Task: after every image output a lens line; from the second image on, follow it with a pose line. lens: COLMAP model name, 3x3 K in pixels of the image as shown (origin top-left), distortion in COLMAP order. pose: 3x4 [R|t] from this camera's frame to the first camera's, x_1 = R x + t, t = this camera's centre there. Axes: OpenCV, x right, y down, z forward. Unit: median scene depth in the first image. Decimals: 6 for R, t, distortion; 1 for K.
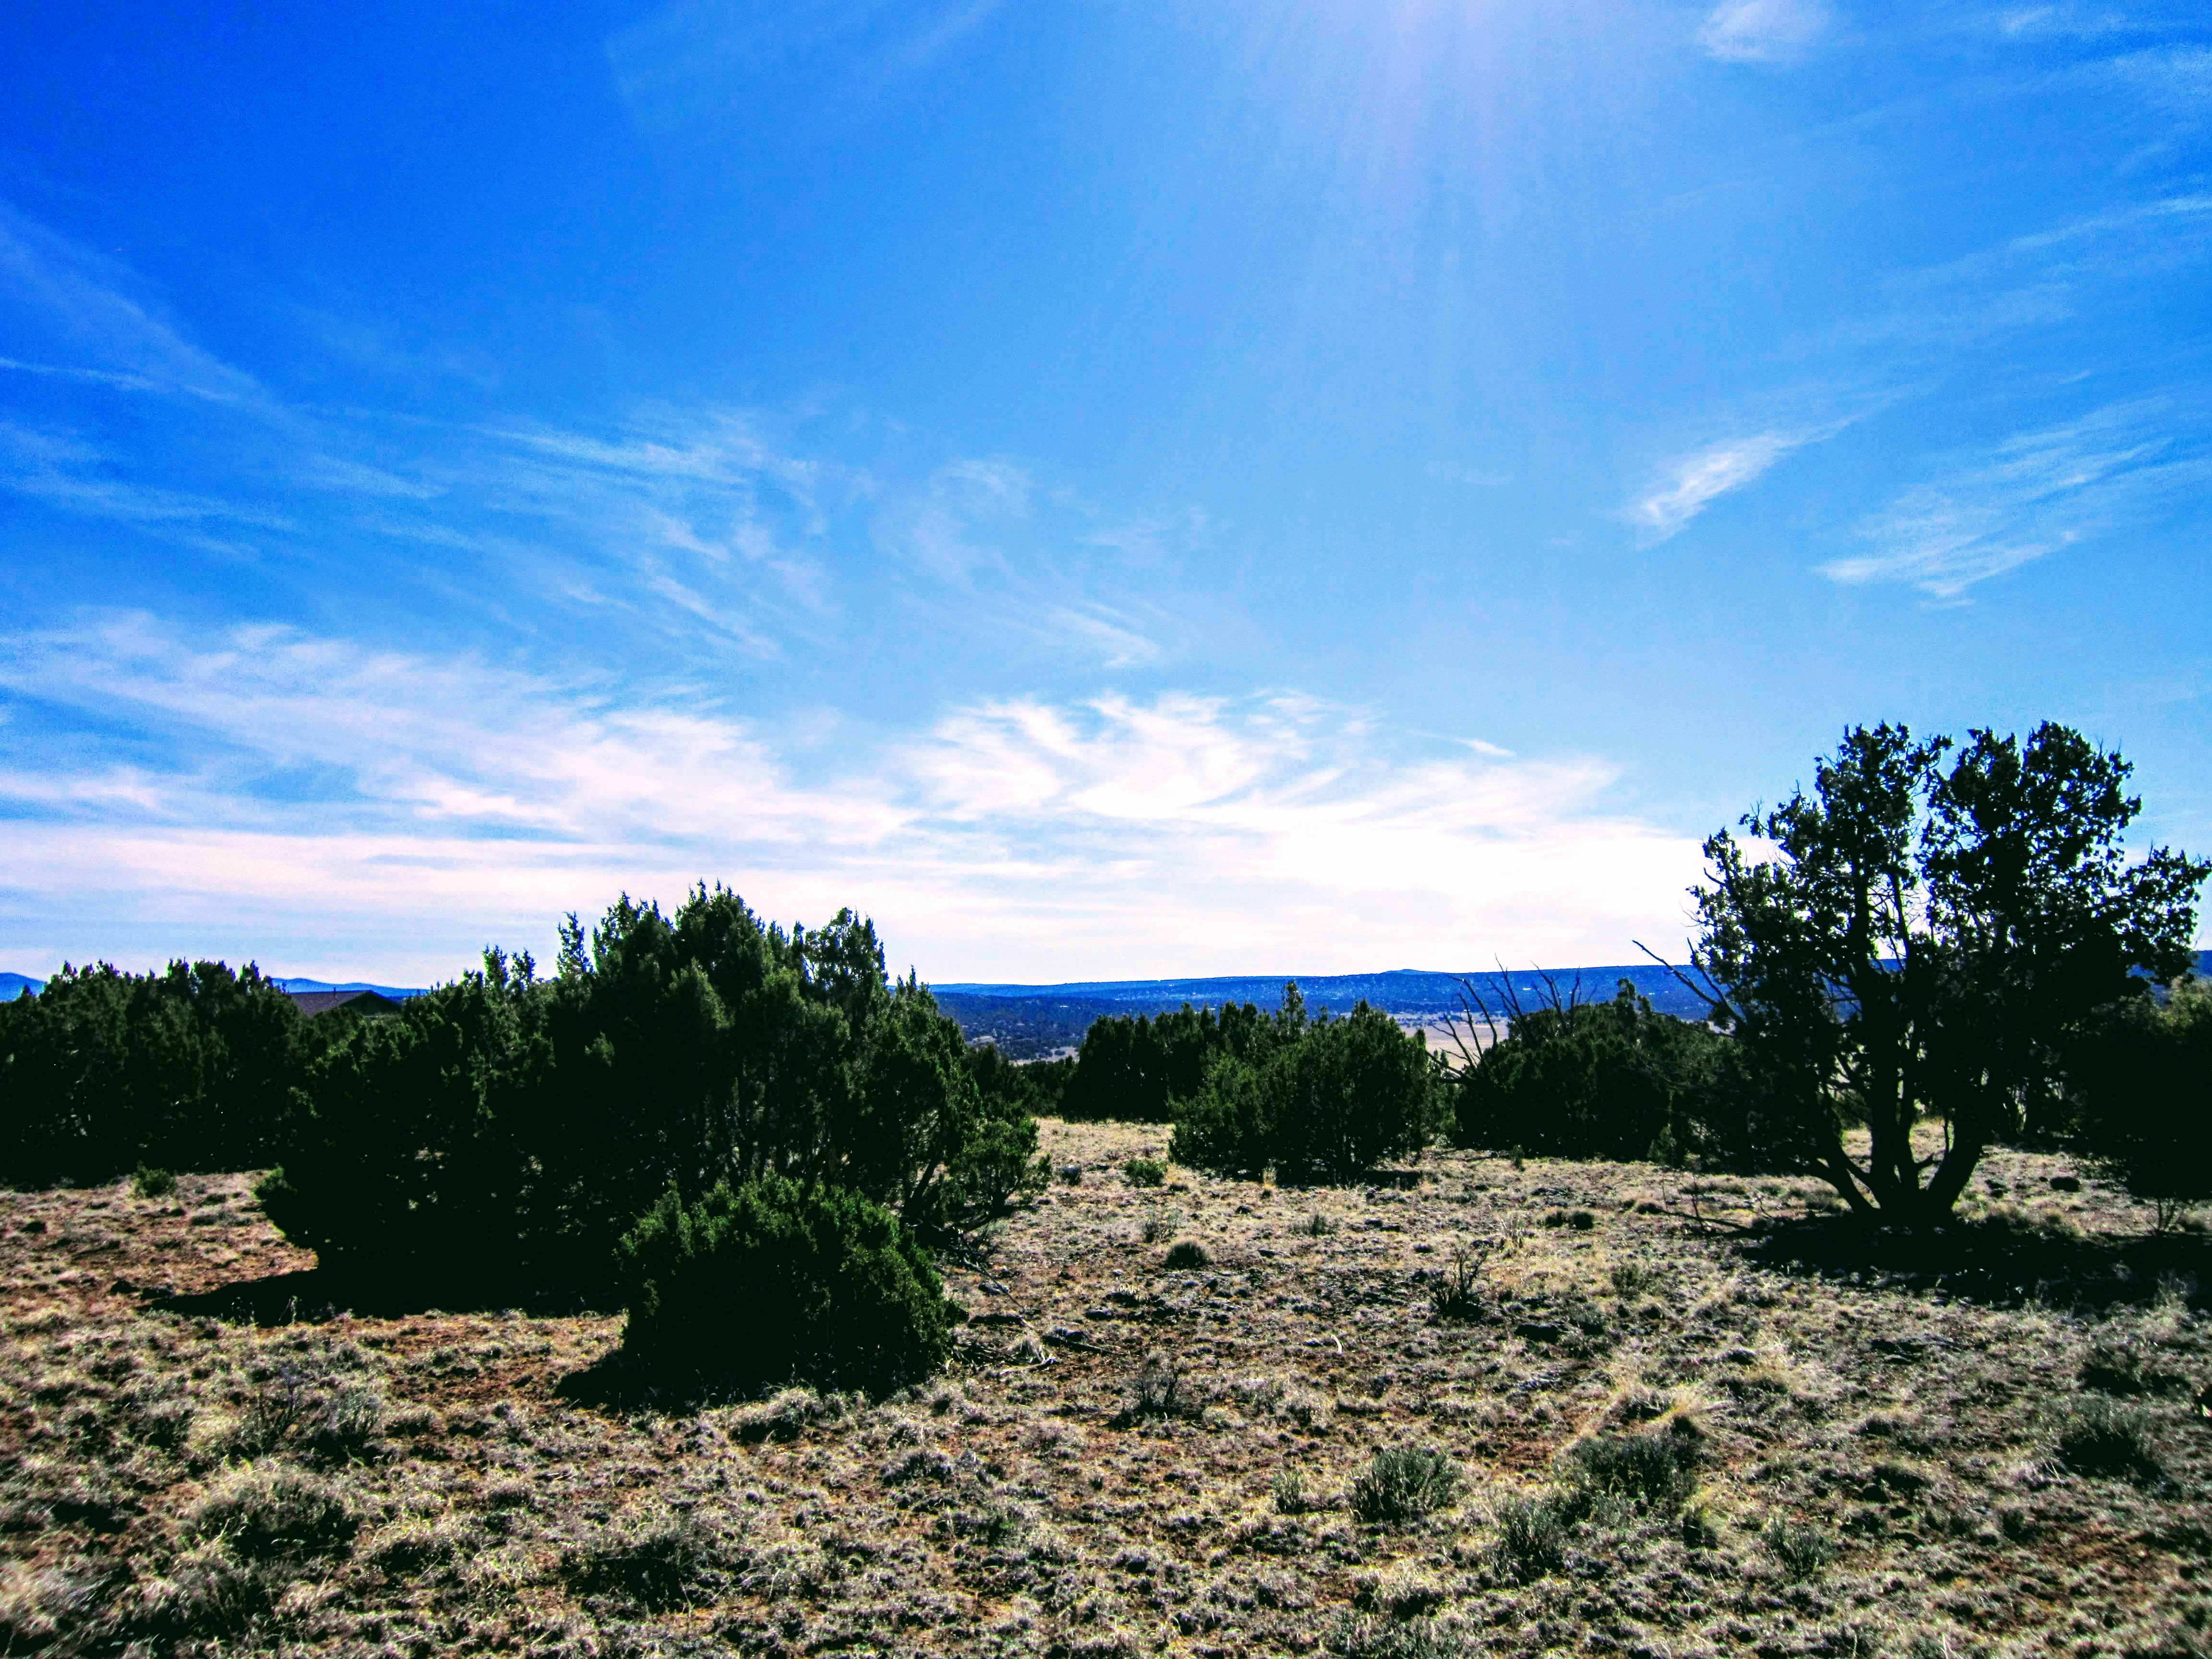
lens RADIAL K [[1867.9, 0, 1092.7], [0, 1867.9, 828.9], [0, 0, 1]] dist [-0.012520, -0.003241]
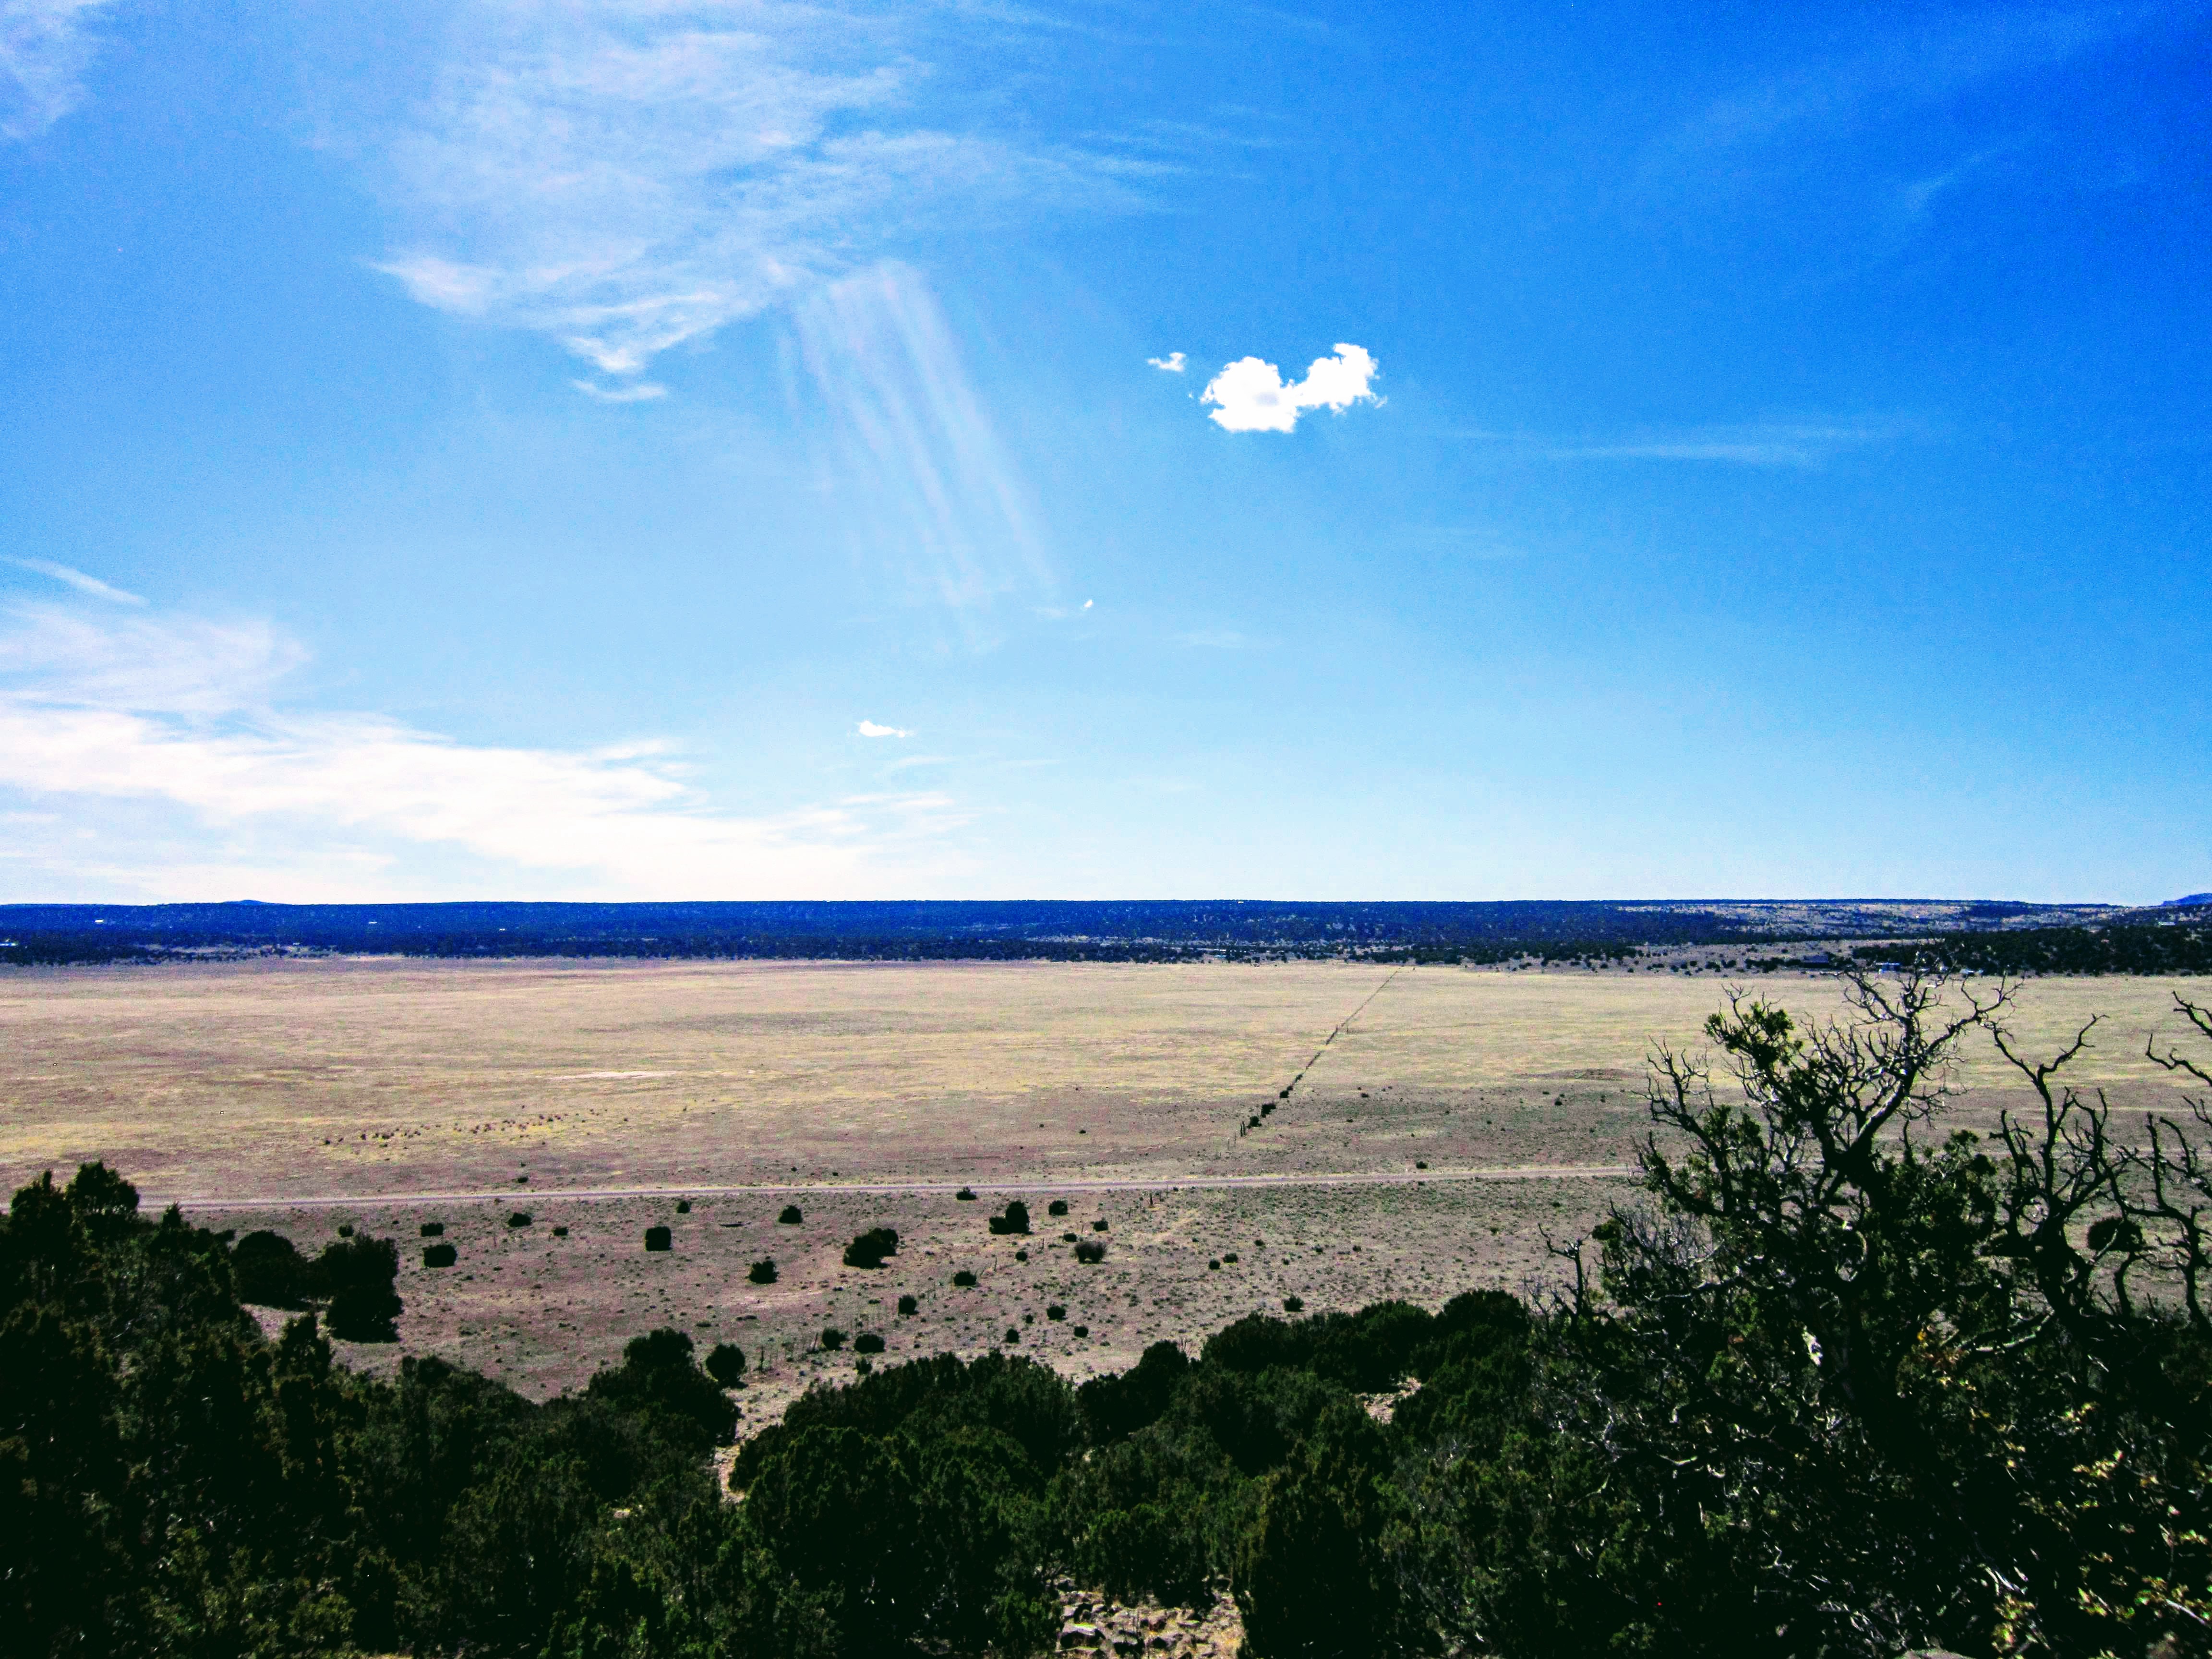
lens RADIAL K [[1867.9, 0, 1092.7], [0, 1867.9, 833.3], [0, 0, 1]] dist [-0.012520, -0.003241]
pose [[0.841603, 0.038885, 0.538695, 0.129001], [-0.058680, 0.998084, 0.019629, 0.012424], [-0.536899, -0.048130, 0.842272, 0.166864]]
